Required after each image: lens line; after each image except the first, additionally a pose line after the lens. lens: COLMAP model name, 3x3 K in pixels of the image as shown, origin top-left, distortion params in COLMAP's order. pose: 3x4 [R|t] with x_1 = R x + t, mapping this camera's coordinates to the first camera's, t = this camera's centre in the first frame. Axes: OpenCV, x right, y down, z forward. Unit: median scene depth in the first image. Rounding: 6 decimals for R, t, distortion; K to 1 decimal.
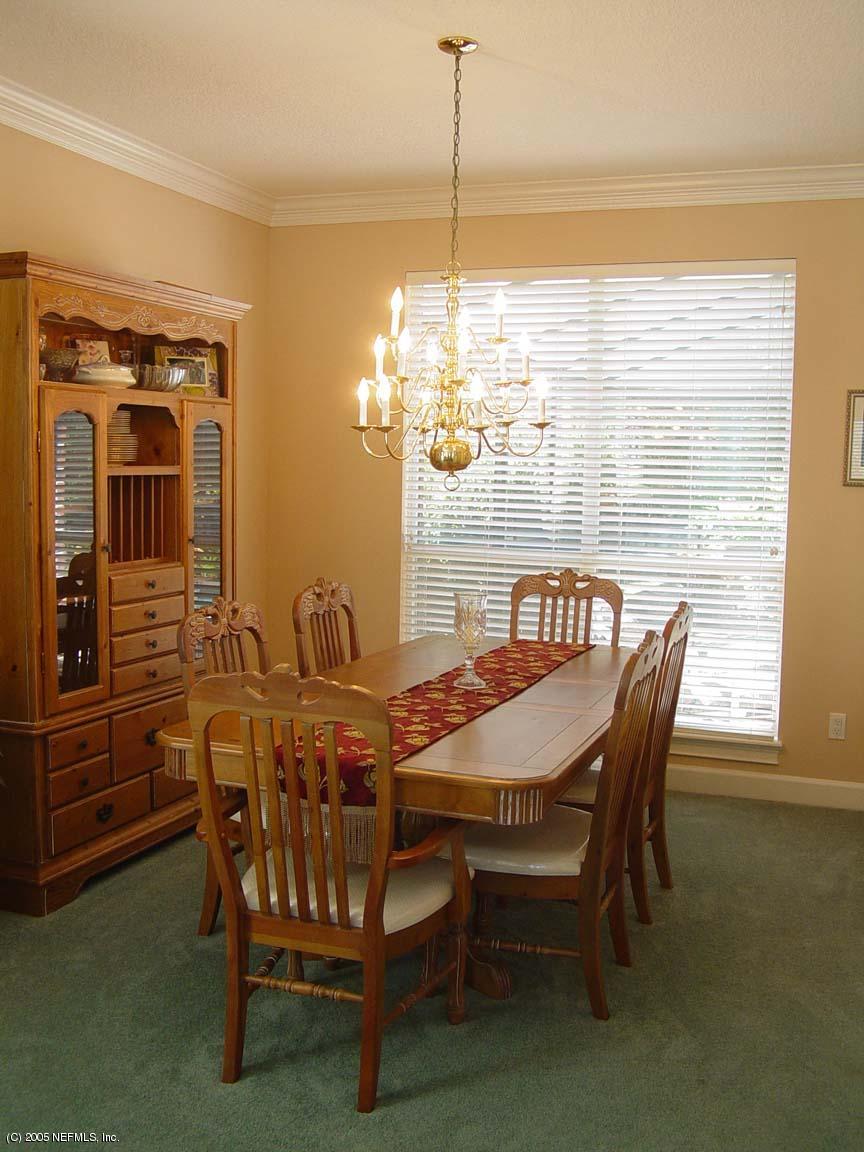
lens RADIAL K [[1153.4, 0, 432.0], [0, 1153.4, 576.0], [0, 0, 1]] dist [-0.253704, -0.001319]
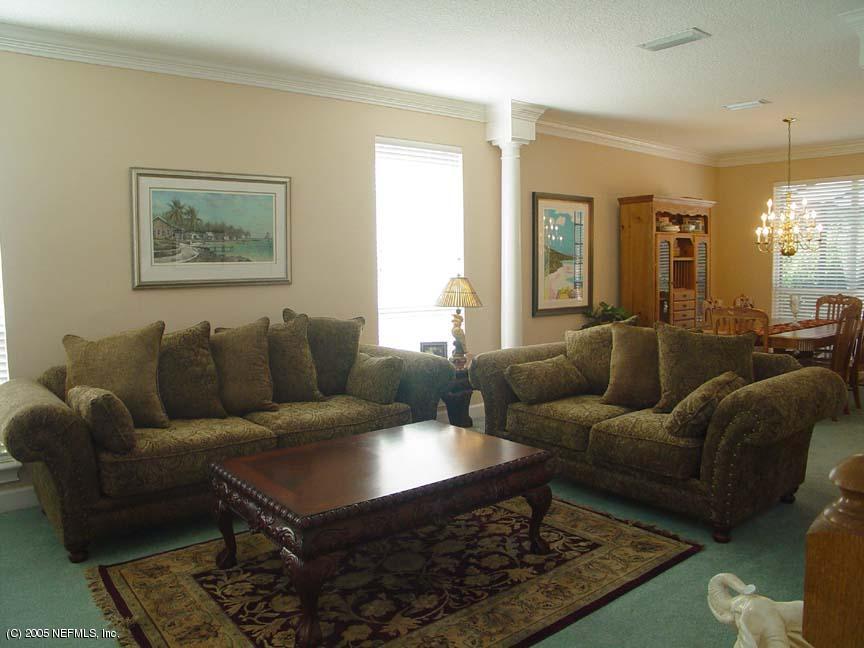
lens RADIAL K [[721.7, 0, 432.0], [0, 721.7, 324.0], [0, 0, 1]] dist [-0.069485, 0.001212]
pose [[0.887737, 0.004215, -0.460331, 0.039101], [-0.013473, 0.999768, -0.016828, 0.126328], [0.460153, 0.021141, 0.887588, -1.045515]]
